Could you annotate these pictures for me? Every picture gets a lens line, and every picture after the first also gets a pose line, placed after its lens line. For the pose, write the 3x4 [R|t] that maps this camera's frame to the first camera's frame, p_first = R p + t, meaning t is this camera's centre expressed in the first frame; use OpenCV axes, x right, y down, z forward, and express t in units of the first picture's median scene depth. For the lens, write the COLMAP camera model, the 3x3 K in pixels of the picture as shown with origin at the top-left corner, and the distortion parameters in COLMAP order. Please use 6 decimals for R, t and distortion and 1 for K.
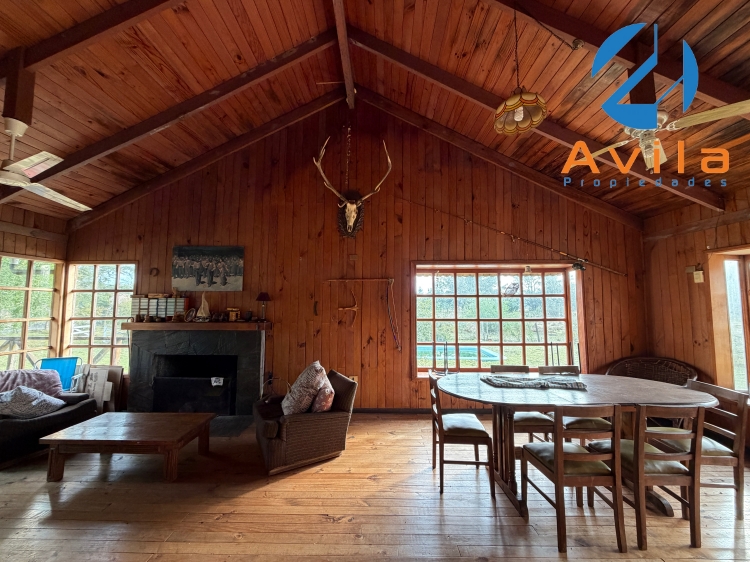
lens RADIAL K [[297.4, 0, 376.0], [0, 297.4, 284.5], [0, 0, 1]] dist [-0.002607, -0.000409]
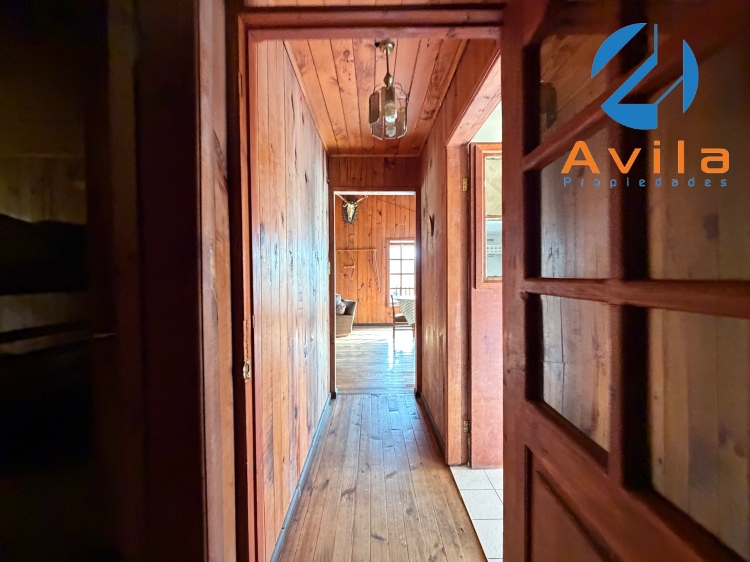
lens RADIAL K [[297.4, 0, 371.5], [0, 297.4, 278.0], [0, 0, 1]] dist [-0.002607, -0.000409]
pose [[0.999807, -0.005522, 0.018861, -0.000172], [0.003933, 0.996518, 0.083285, 0.003346], [-0.019255, -0.083195, 0.996347, -0.709964]]
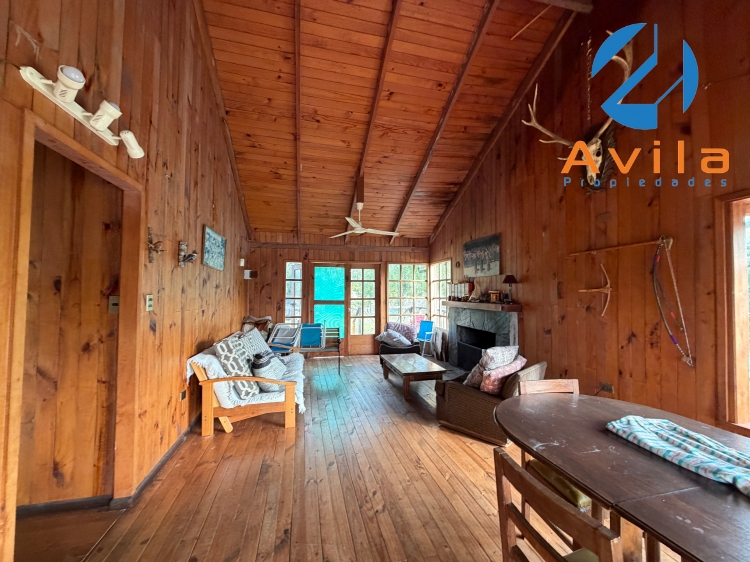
lens RADIAL K [[297.4, 0, 372.8], [0, 297.4, 285.3], [0, 0, 1]] dist [-0.002607, -0.000409]
pose [[0.237243, -0.026031, -0.971101, 0.485107], [0.065852, 0.997772, -0.010659, 0.040814], [0.969216, -0.061420, 0.238429, 0.293640]]
